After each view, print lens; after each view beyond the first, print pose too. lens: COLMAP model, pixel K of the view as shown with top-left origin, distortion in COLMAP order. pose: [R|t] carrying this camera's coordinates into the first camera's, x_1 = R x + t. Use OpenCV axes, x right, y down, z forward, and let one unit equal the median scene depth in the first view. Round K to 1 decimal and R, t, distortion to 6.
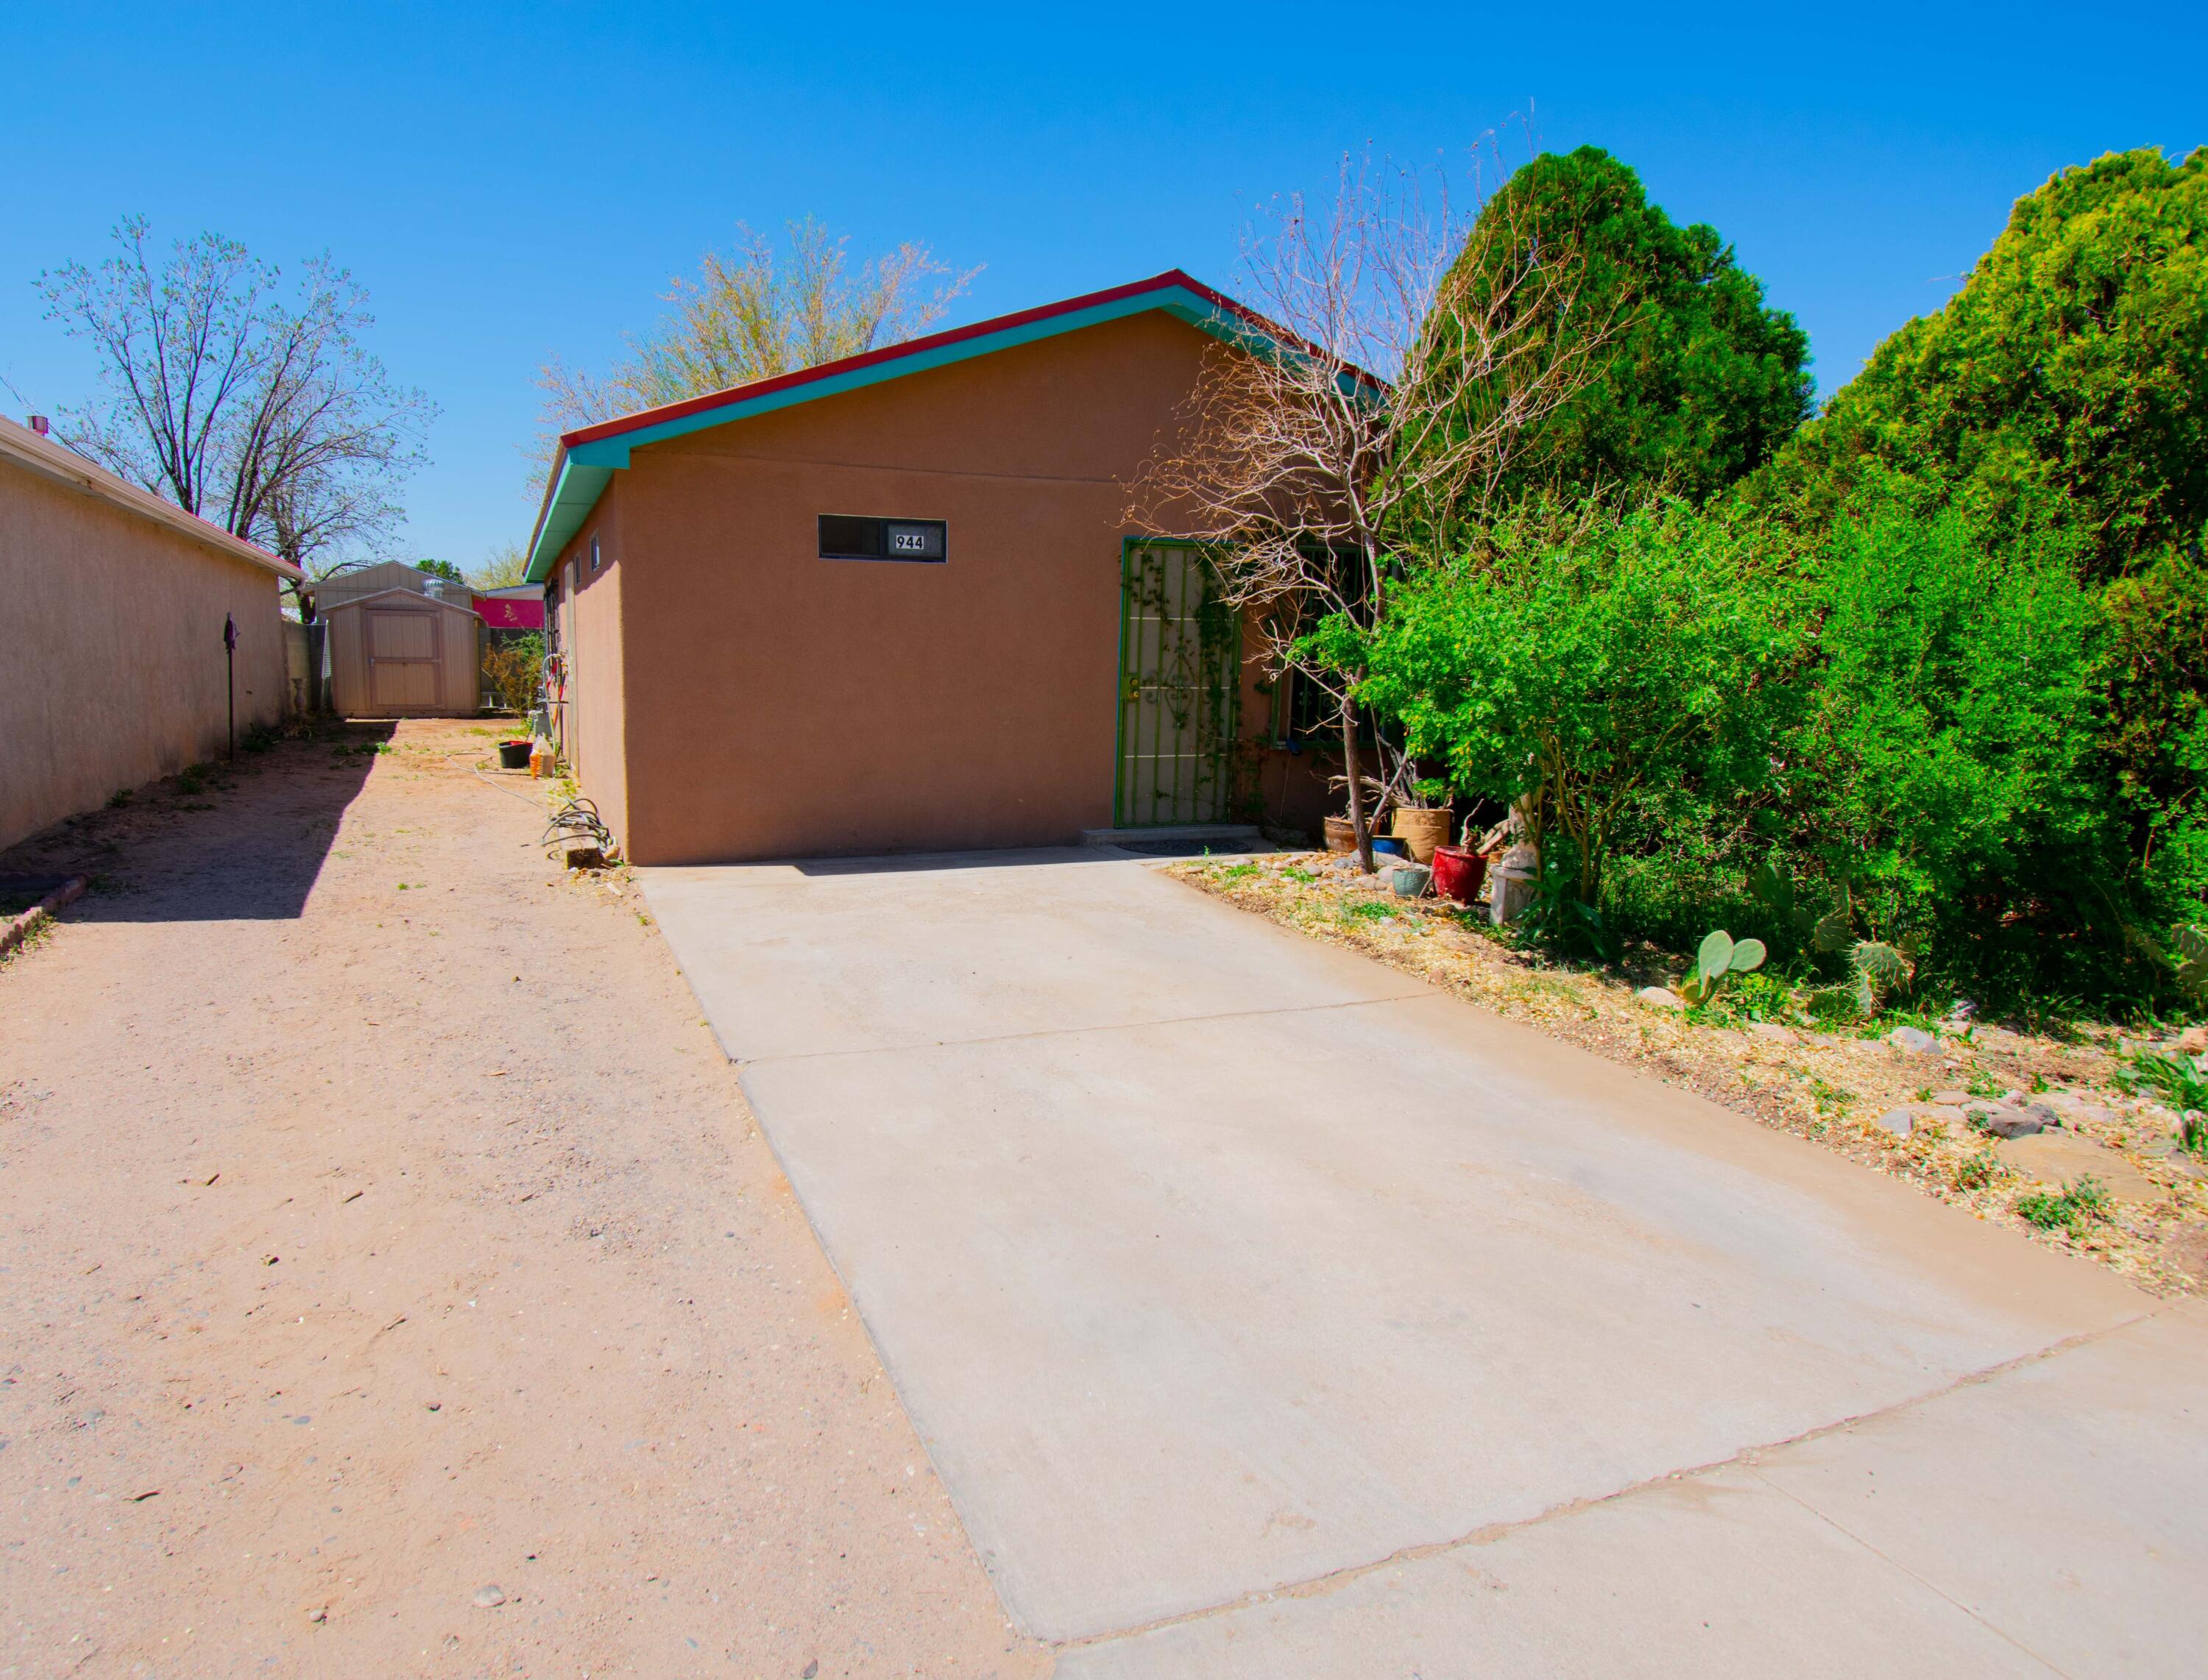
lens RADIAL K [[1247.5, 0, 919.7], [0, 1247.5, 842.0], [0, 0, 1]] dist [0.020507, -0.028010]
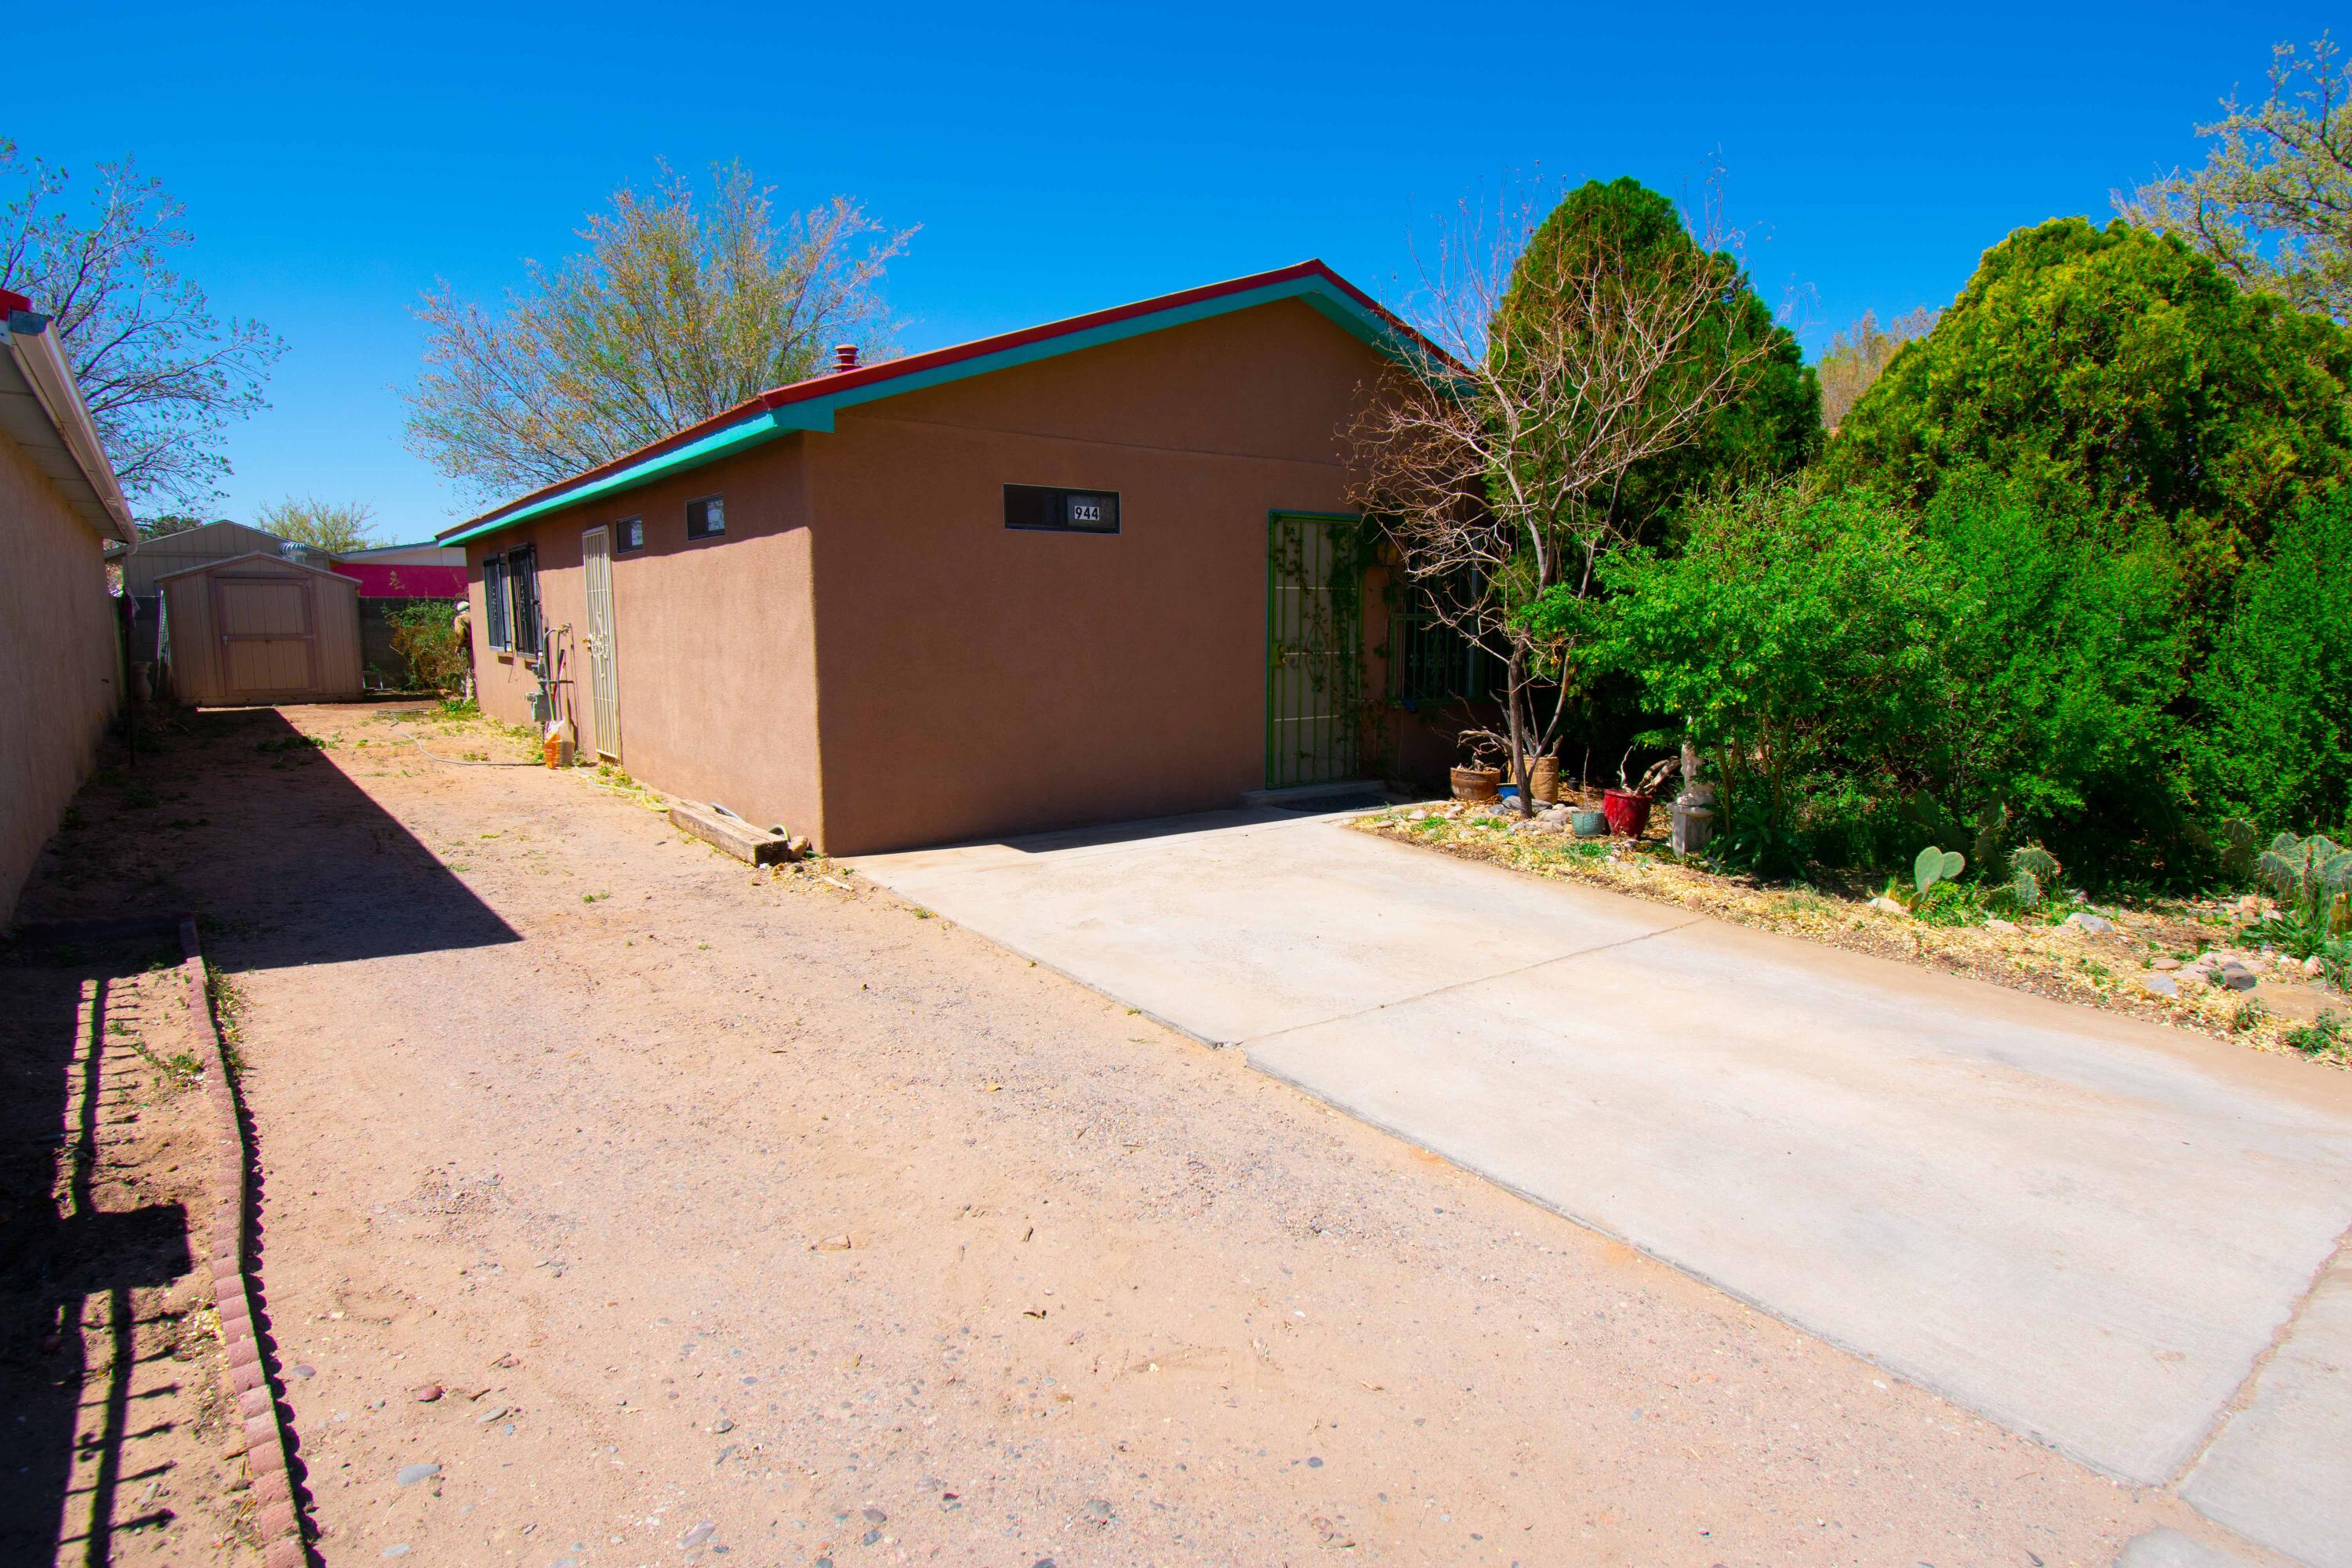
lens RADIAL K [[1245.9, 0, 1176.0], [0, 1245.9, 784.0], [0, 0, 1]] dist [0.021660, -0.033255]
pose [[0.954054, -0.051919, 0.295103, -0.244599], [0.056693, 0.998362, -0.007641, -0.013016], [-0.294223, 0.024020, 0.955435, 0.035043]]
